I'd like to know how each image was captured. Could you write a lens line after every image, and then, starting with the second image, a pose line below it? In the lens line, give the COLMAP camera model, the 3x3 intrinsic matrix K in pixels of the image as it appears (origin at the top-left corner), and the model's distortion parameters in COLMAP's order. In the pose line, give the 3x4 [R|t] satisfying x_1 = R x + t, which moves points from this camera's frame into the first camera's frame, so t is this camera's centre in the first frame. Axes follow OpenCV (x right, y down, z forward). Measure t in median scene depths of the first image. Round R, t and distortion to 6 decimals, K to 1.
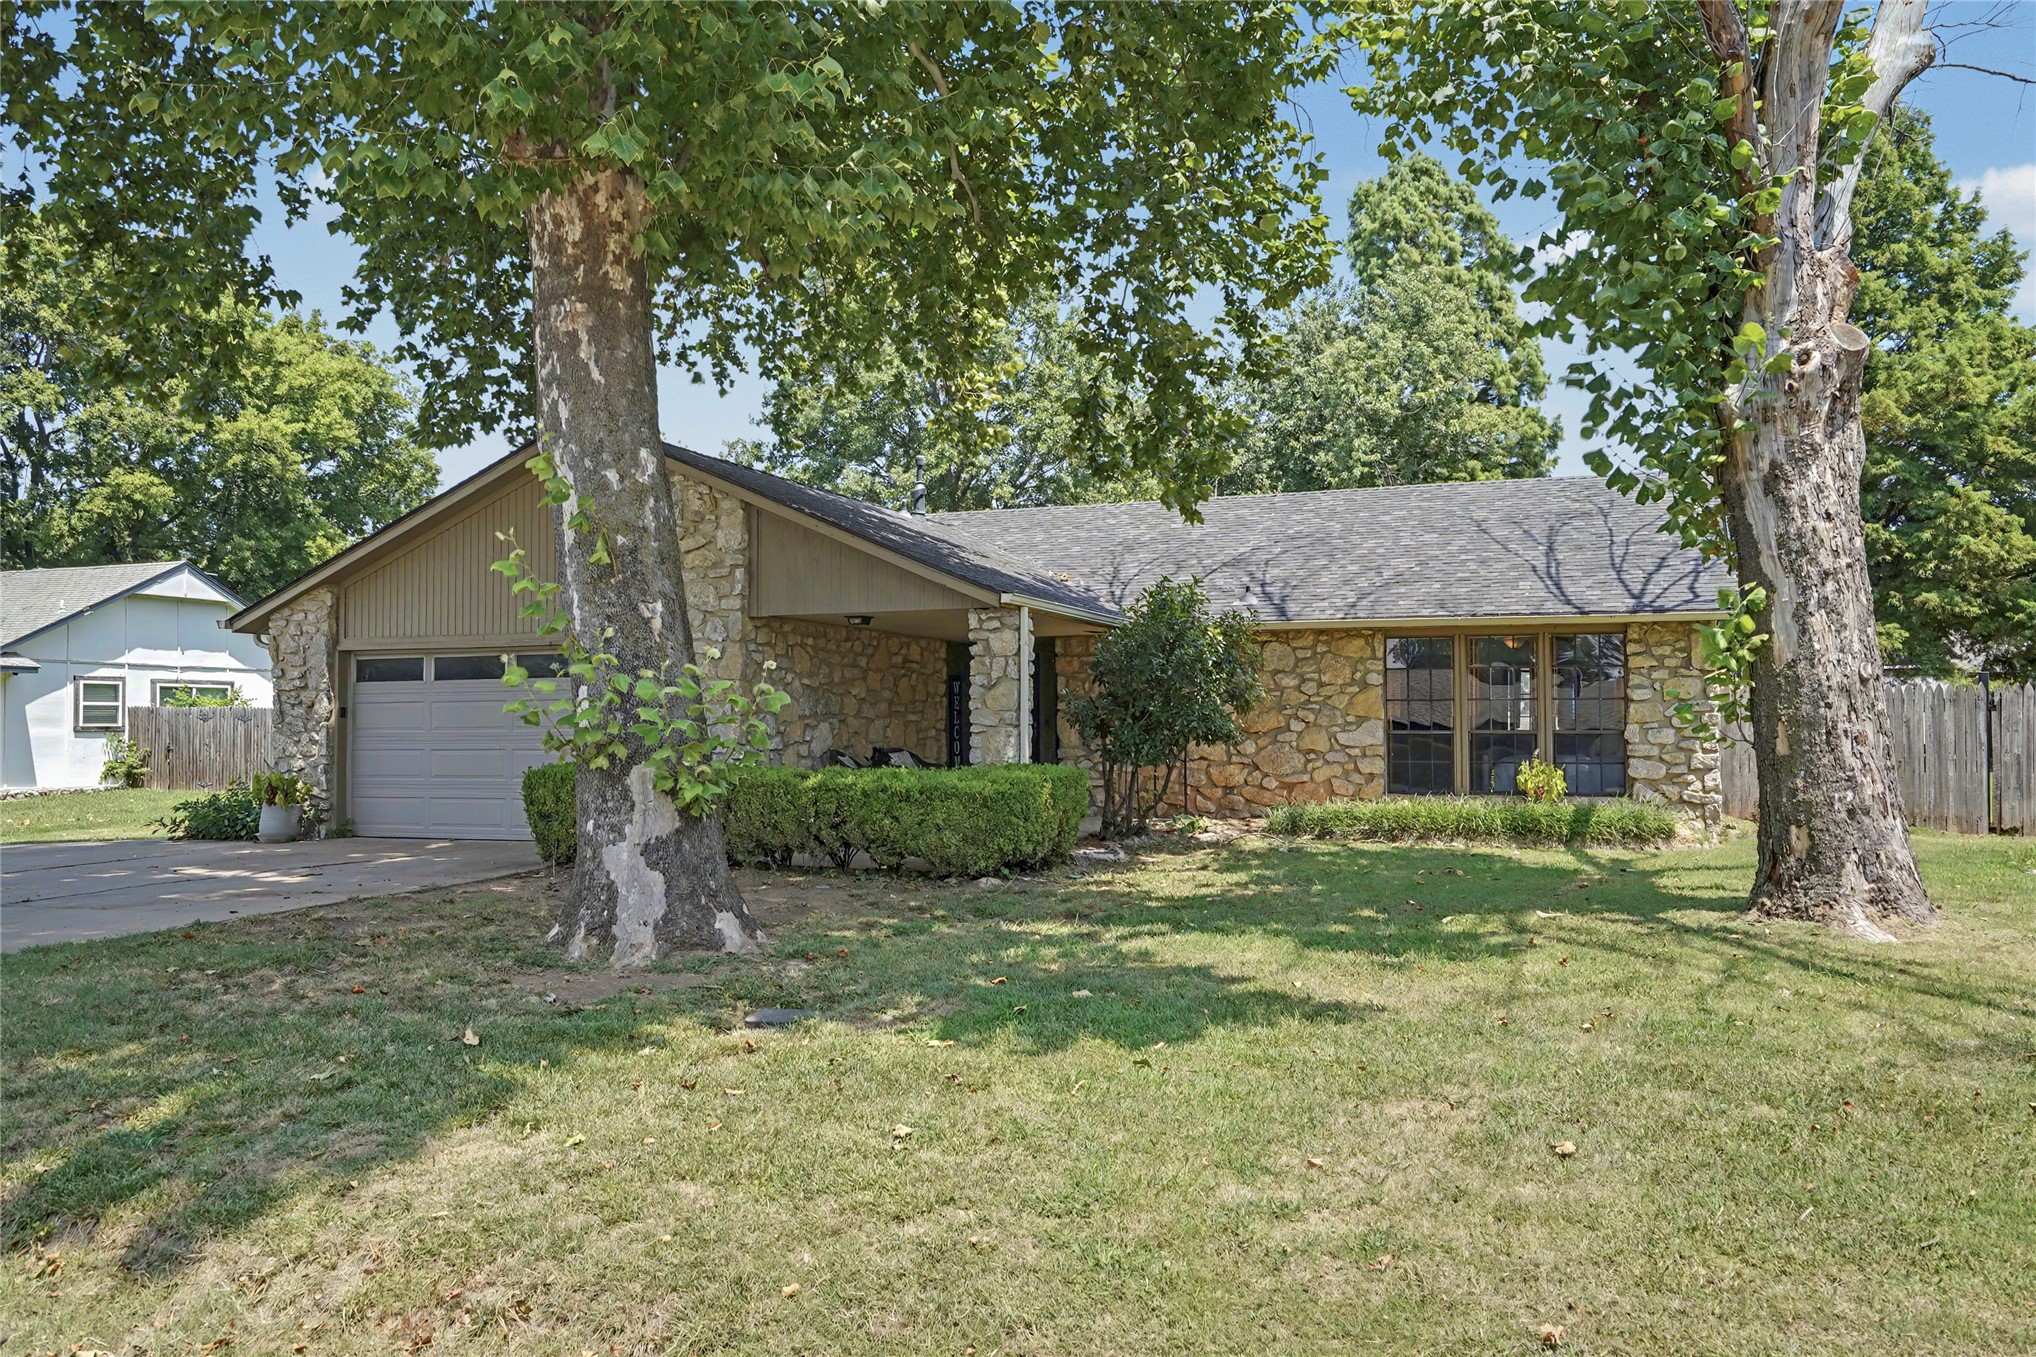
lens RADIAL K [[1543.7, 0, 1009.8], [0, 1543.7, 678.9], [0, 0, 1]] dist [0.035676, 0.002837]
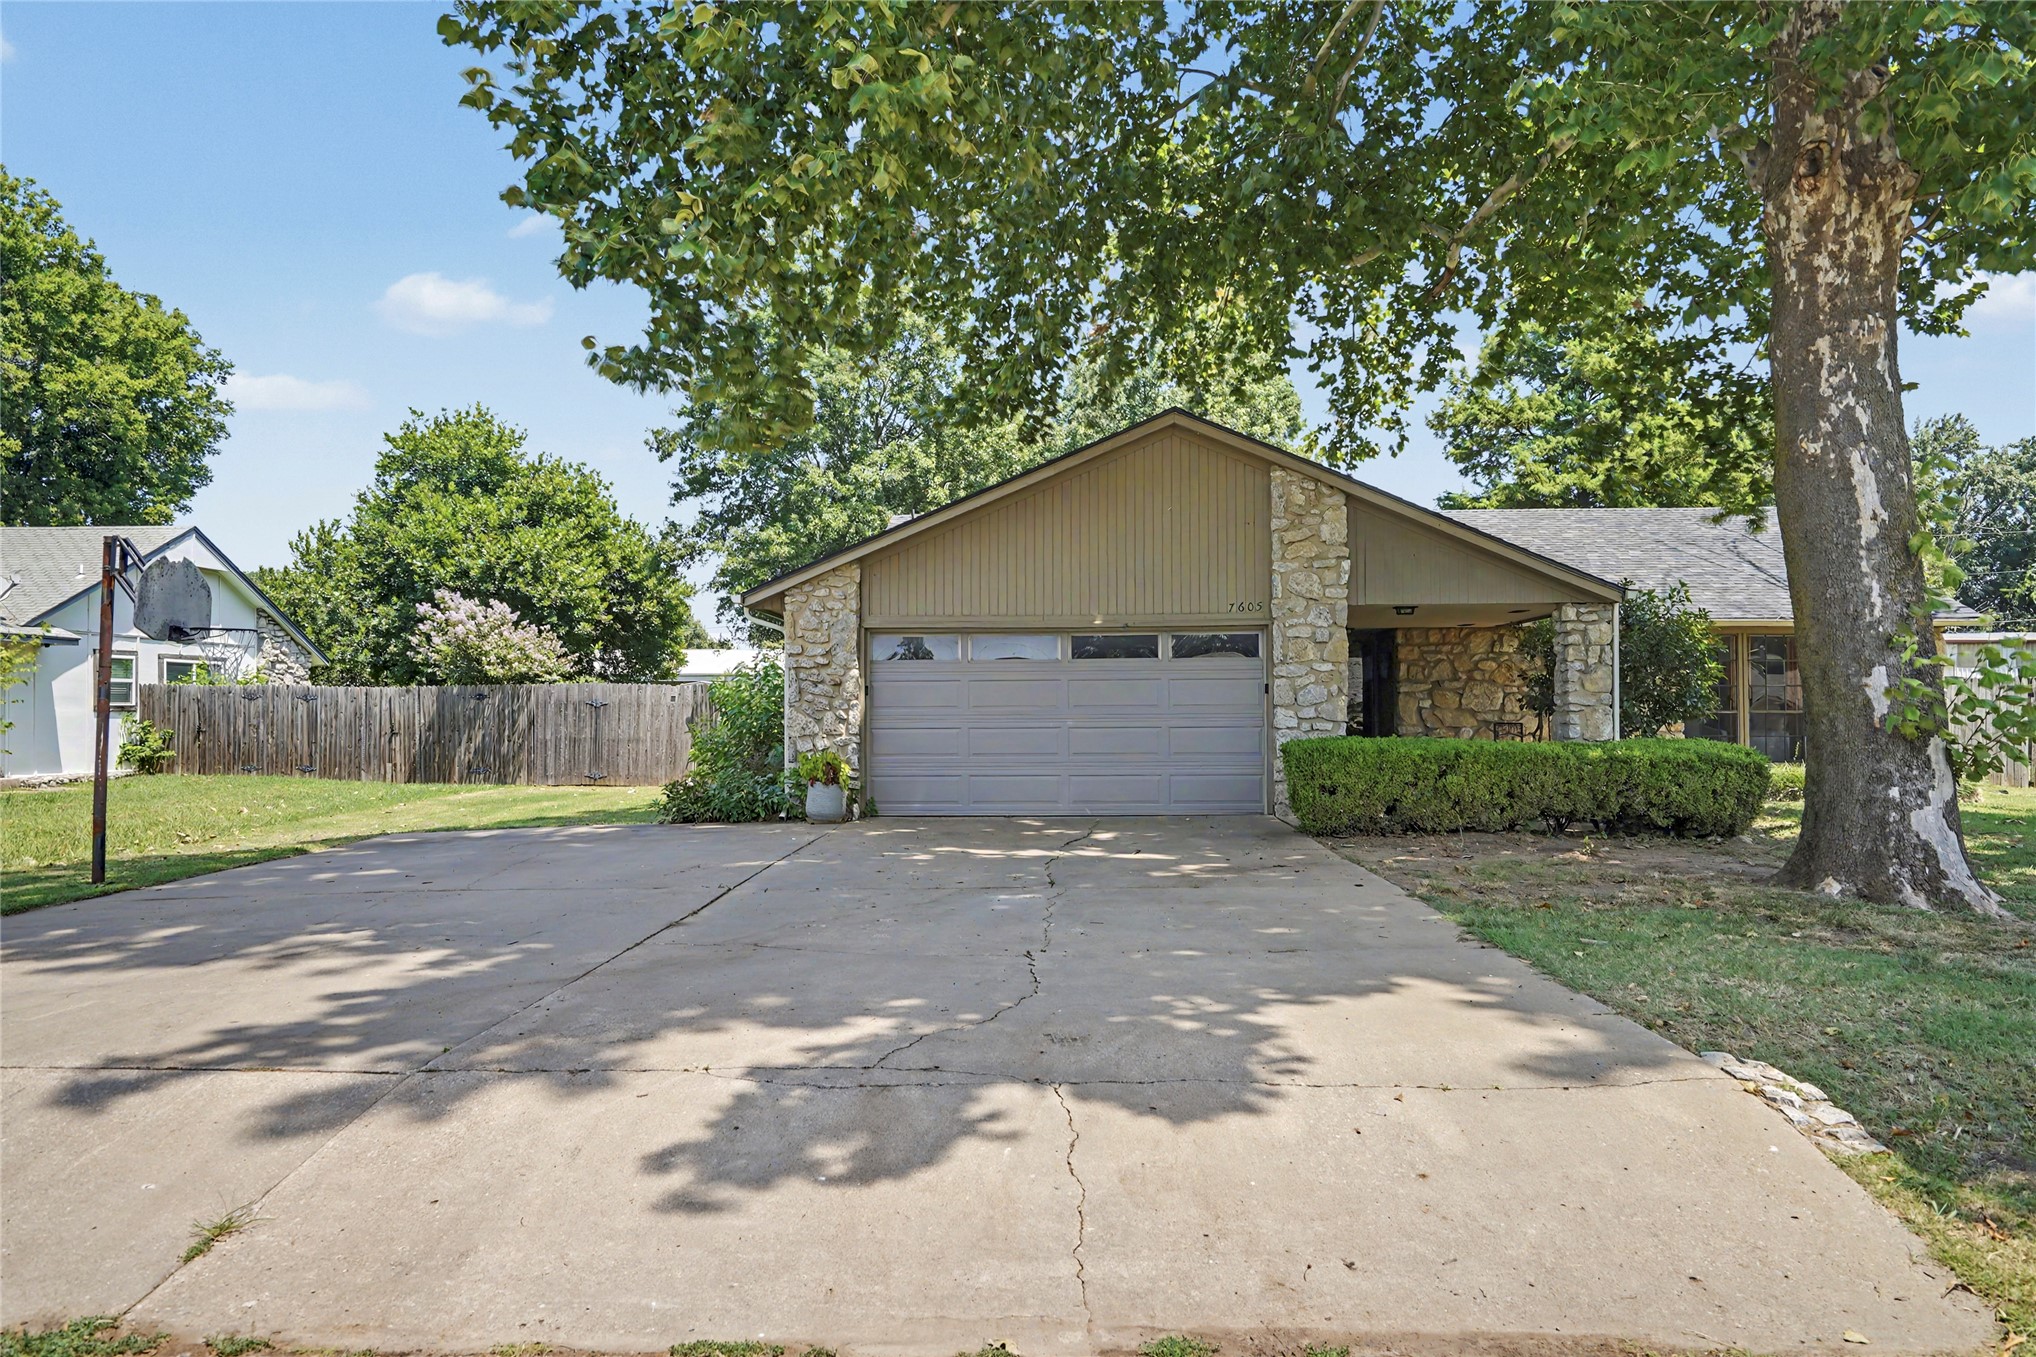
lens RADIAL K [[1390.2, 0, 1017.6], [0, 1390.2, 691.1], [0, 0, 1]] dist [0.011543, 0.010318]
pose [[0.949402, 0.005915, 0.314009, -0.639287], [-0.011284, 0.999820, 0.015282, 0.007548], [-0.313862, -0.018052, 0.949297, 0.131630]]
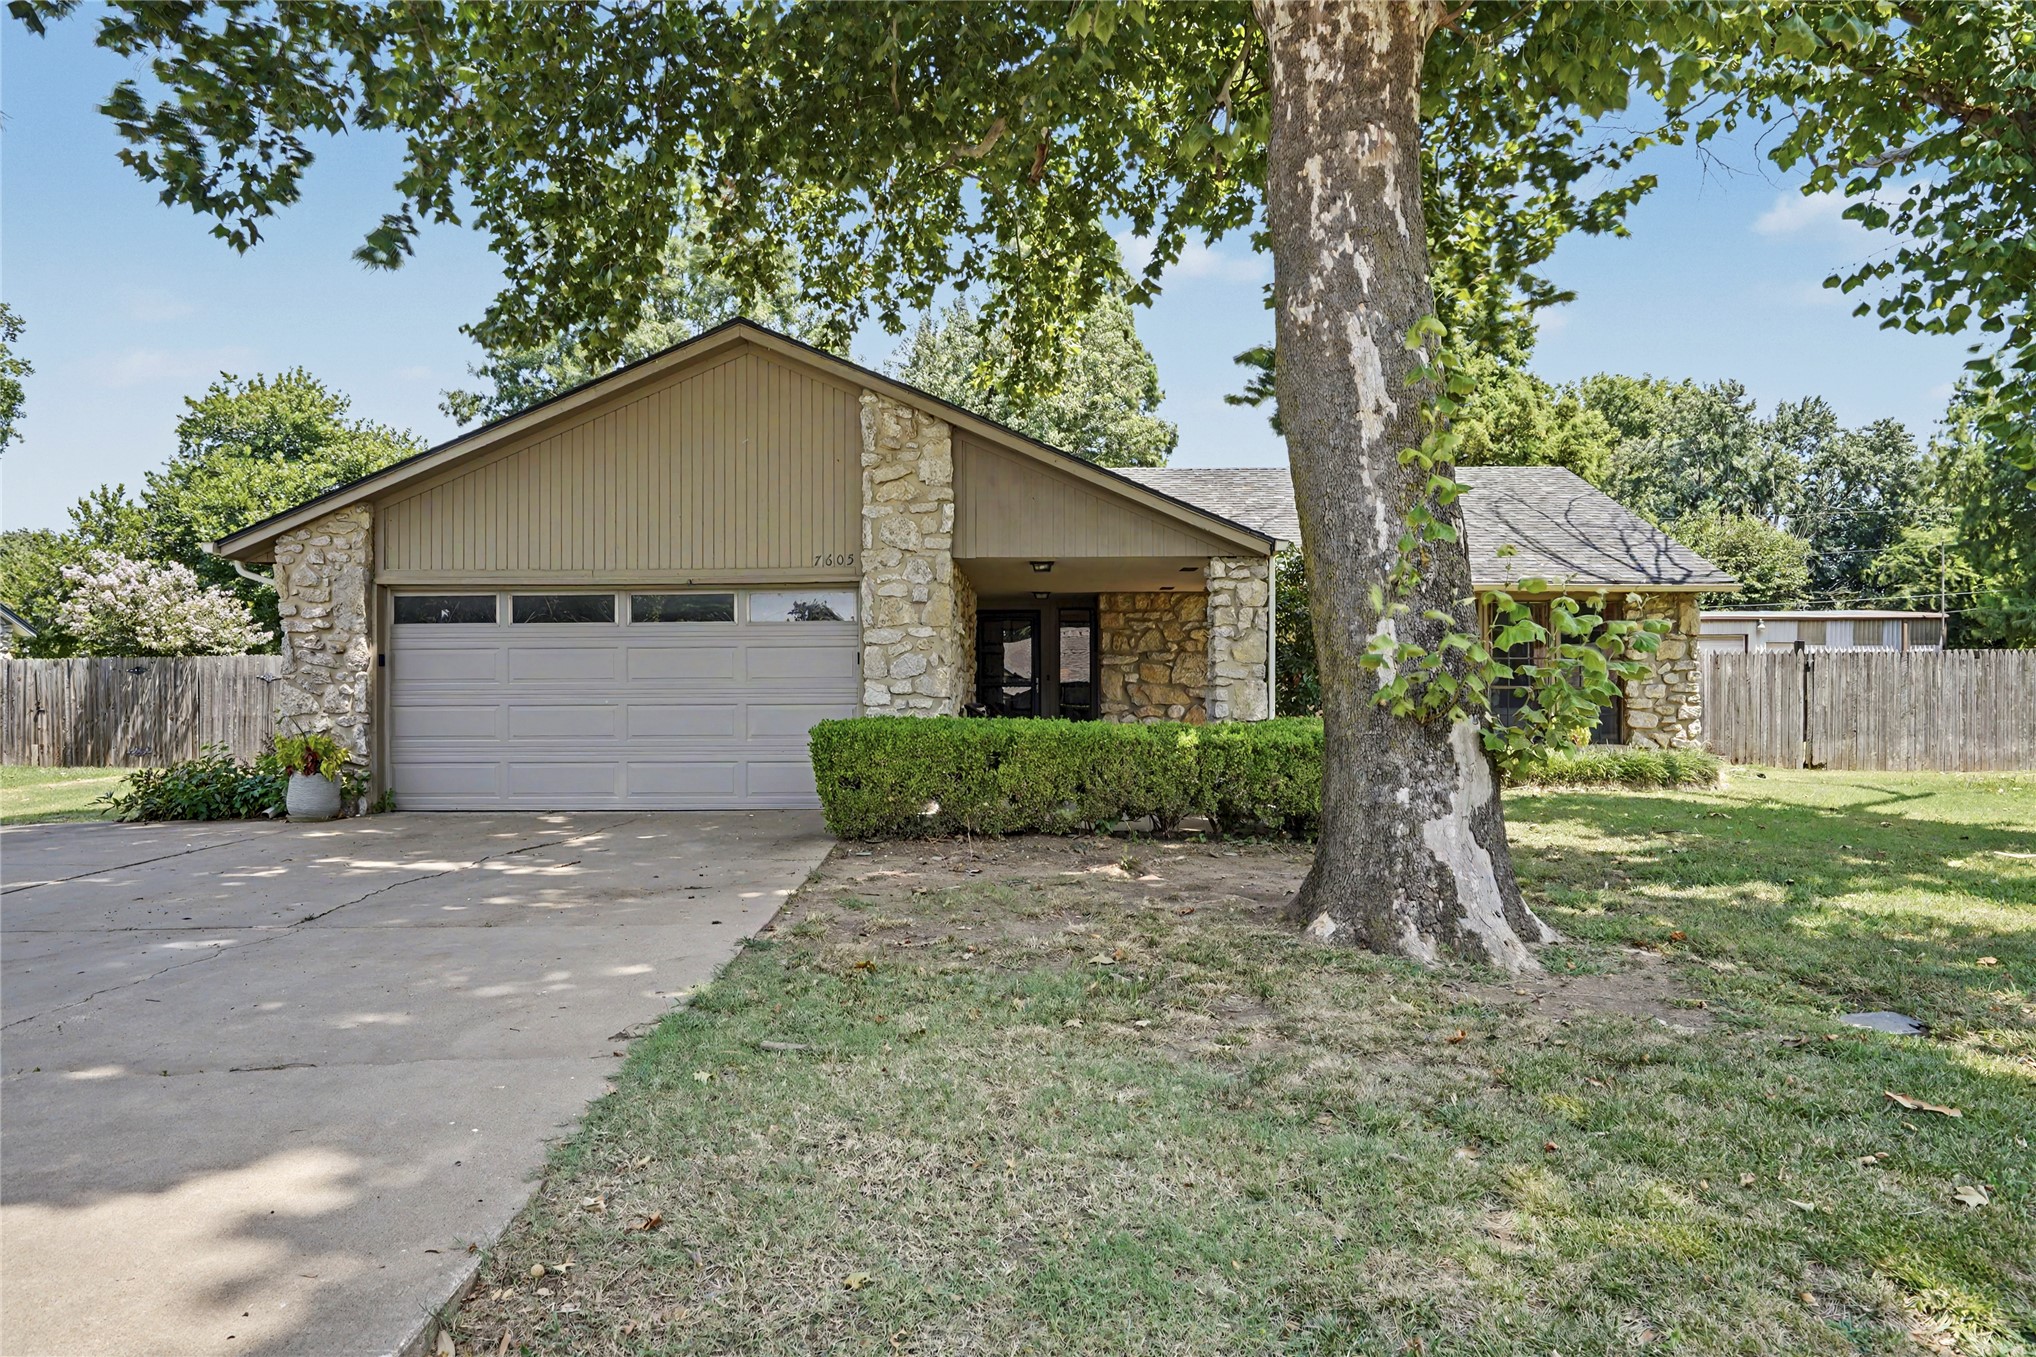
lens RADIAL K [[1344.0, 0, 1007.9], [0, 1344.0, 687.0], [0, 0, 1]] dist [-0.003112, 0.011781]
pose [[0.938213, 0.002469, 0.346051, -0.378027], [-0.012877, 0.999531, 0.027780, 0.012200], [-0.345820, -0.030519, 0.937804, 0.228265]]
